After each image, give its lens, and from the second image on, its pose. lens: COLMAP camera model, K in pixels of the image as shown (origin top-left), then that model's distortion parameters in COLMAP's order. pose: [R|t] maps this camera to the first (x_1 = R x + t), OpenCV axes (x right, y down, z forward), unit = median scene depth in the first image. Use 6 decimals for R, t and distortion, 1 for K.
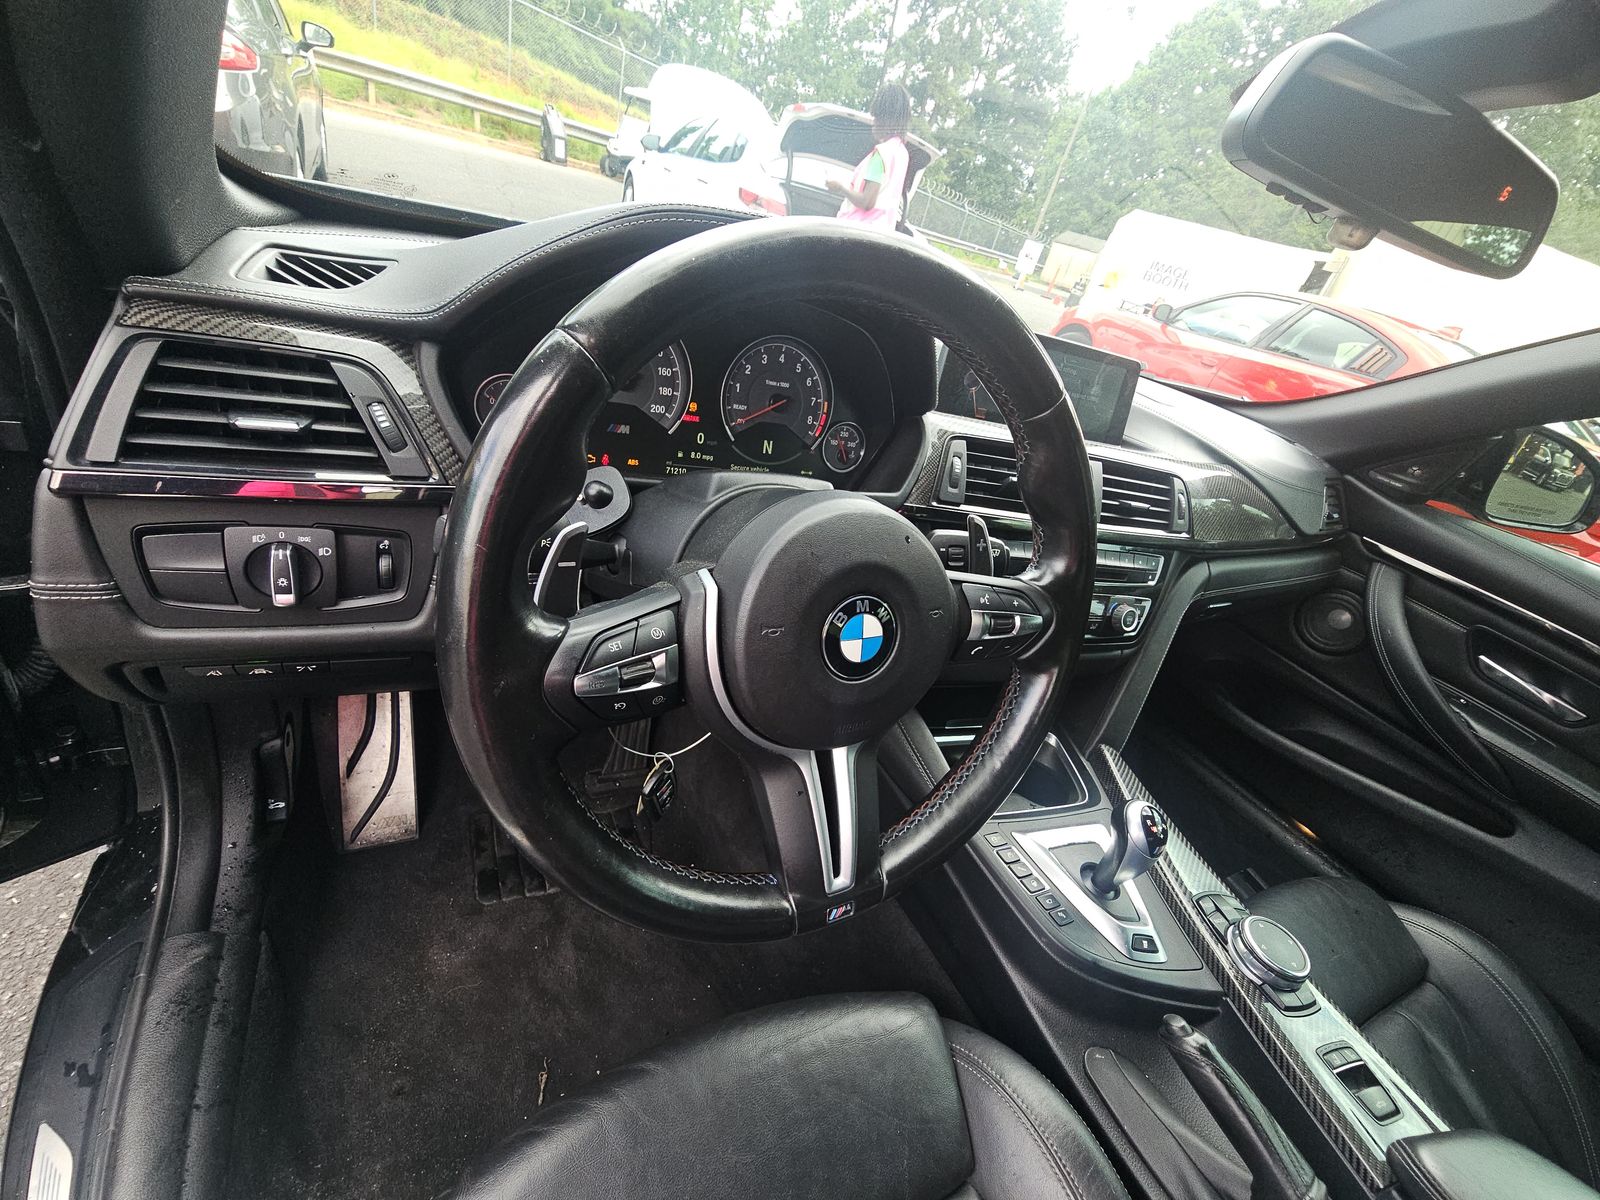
lens RADIAL K [[649.7, 0, 808.9], [0, 649.7, 606.4], [0, 0, 1]] dist [0.004957, -0.006902]
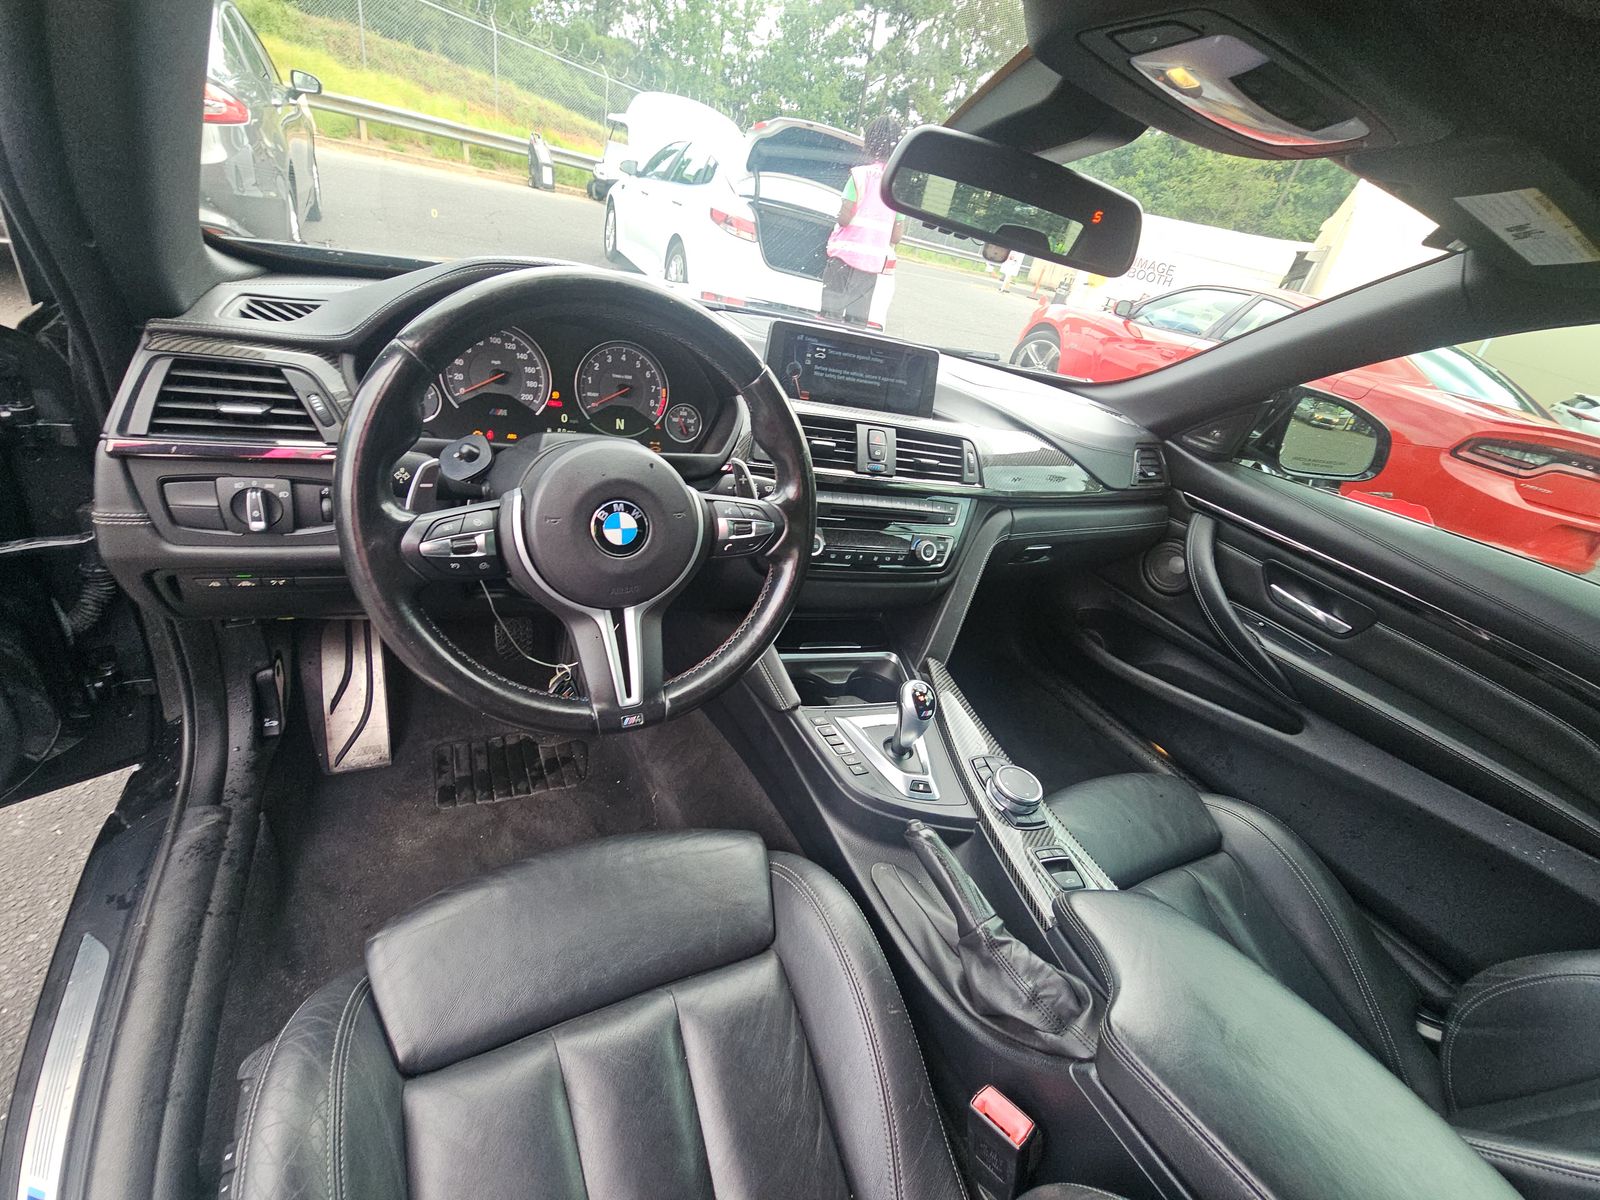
lens RADIAL K [[649.7, 0, 814.3], [0, 649.7, 609.2], [0, 0, 1]] dist [0.004957, -0.006902]
pose [[0.999209, -0.039129, -0.007120, 0.297894], [0.039055, 0.999185, -0.010195, 0.150057], [0.007513, 0.009909, 0.999923, -0.303886]]
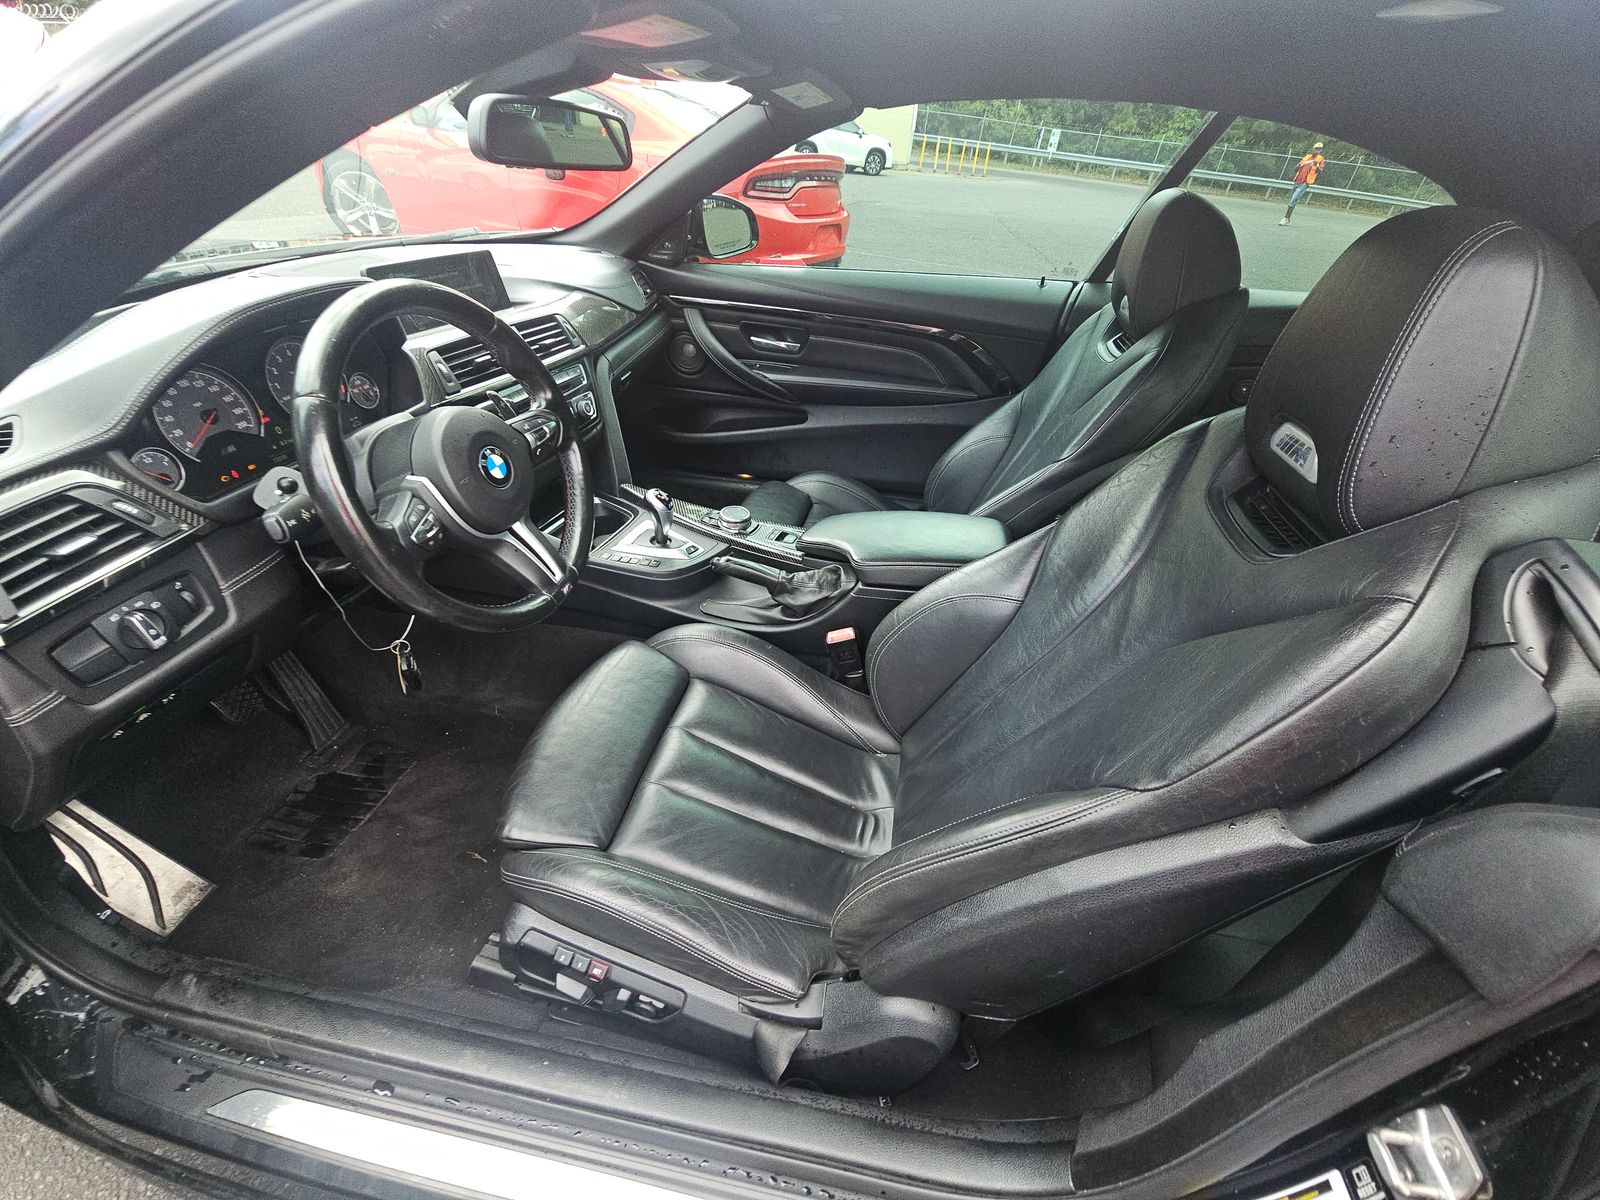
lens RADIAL K [[649.7, 0, 806.7], [0, 649.7, 603.4], [0, 0, 1]] dist [0.004957, -0.006902]
pose [[0.596535, -0.618650, 0.511291, -0.370537], [0.475607, 0.785635, 0.395697, 0.022704], [-0.646486, 0.007126, 0.762893, -0.700150]]
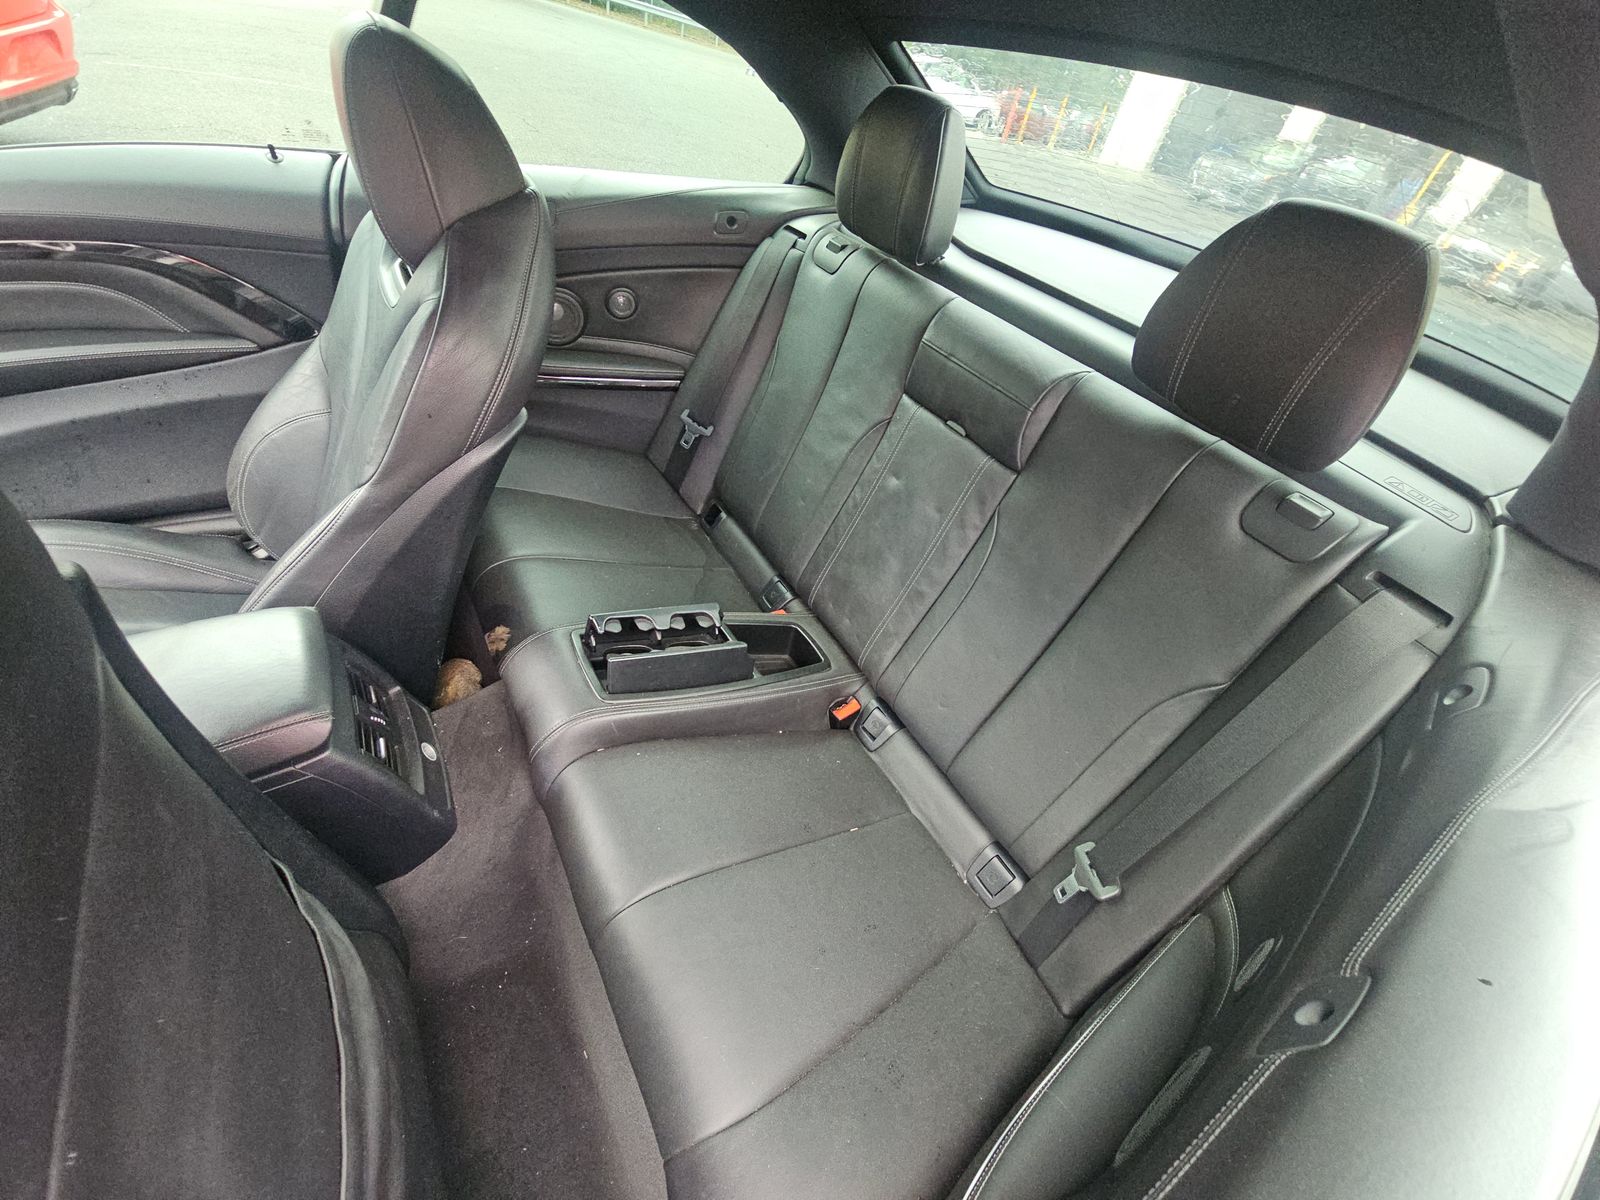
lens RADIAL K [[649.7, 0, 810.7], [0, 649.7, 601.7], [0, 0, 1]] dist [0.004957, -0.006902]
pose [[-0.028546, -0.824239, 0.565522, 0.385320], [0.313519, 0.529822, 0.788032, 0.216321], [-0.949153, 0.199797, 0.243290, -0.770112]]
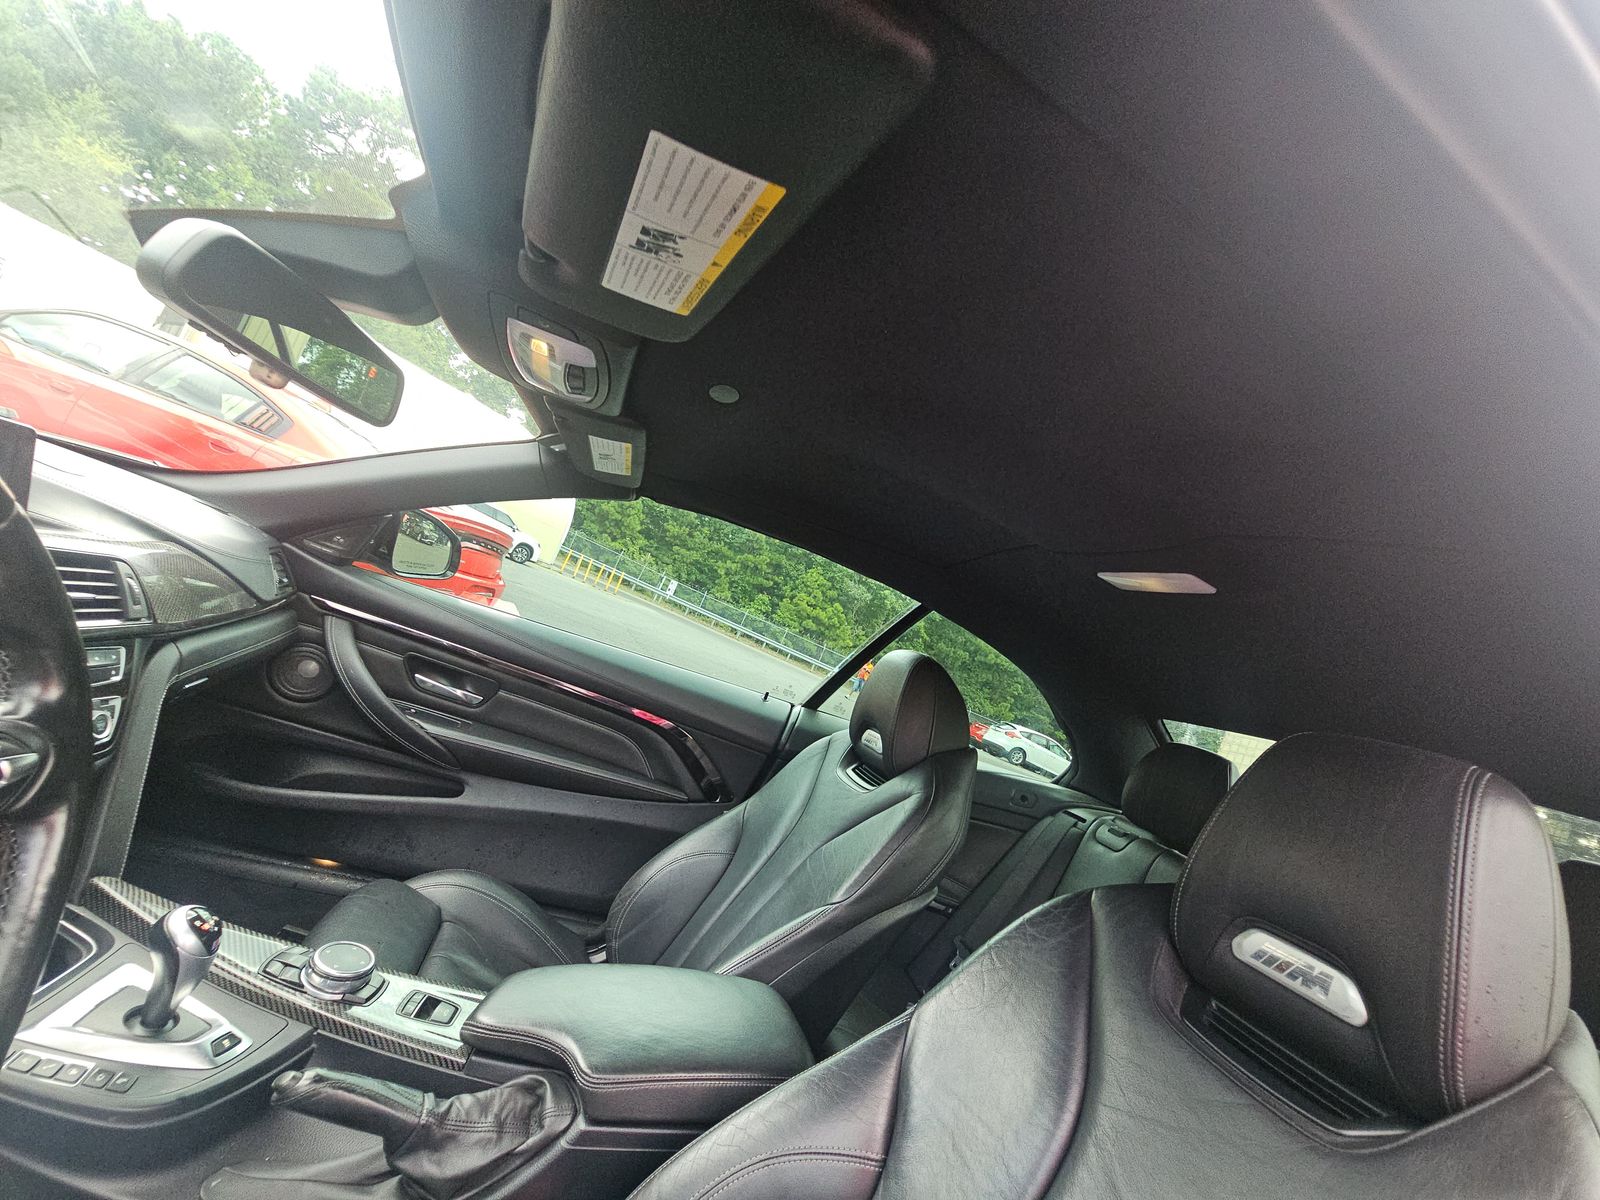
lens RADIAL K [[649.7, 0, 798.8], [0, 649.7, 611.2], [0, 0, 1]] dist [0.004957, -0.006902]
pose [[0.197464, -0.121551, 0.972745, -0.162332], [0.180422, 0.979839, 0.085812, -0.037918], [-0.963564, 0.158560, 0.215413, -0.124104]]
